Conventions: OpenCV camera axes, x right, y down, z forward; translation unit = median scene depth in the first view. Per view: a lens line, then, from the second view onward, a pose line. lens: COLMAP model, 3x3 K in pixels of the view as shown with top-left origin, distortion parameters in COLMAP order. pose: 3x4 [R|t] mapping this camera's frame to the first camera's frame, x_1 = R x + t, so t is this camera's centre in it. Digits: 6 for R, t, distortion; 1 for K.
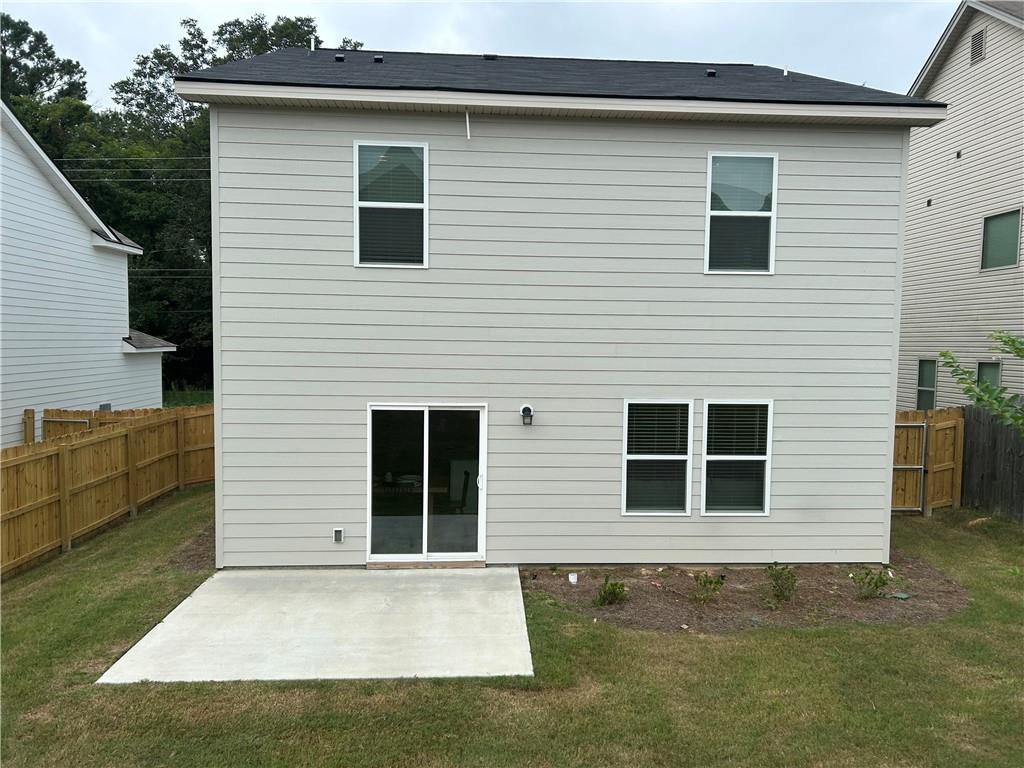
lens RADIAL K [[763.3, 0, 505.9], [0, 763.3, 375.5], [0, 0, 1]] dist [0.048604, -0.044428]
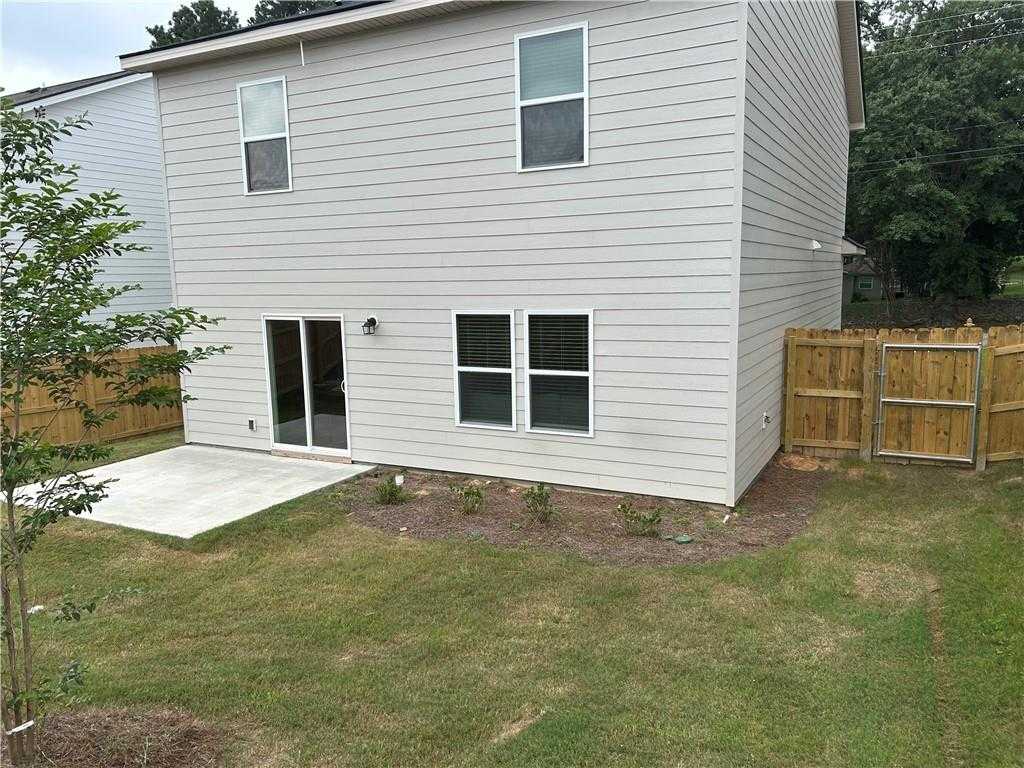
lens RADIAL K [[763.3, 0, 505.9], [0, 763.3, 375.5], [0, 0, 1]] dist [0.048604, -0.044428]
pose [[0.854028, 0.037665, -0.518862, 0.728419], [0.009432, 0.996091, 0.087833, 0.029092], [0.520142, -0.079906, 0.850334, 0.185255]]
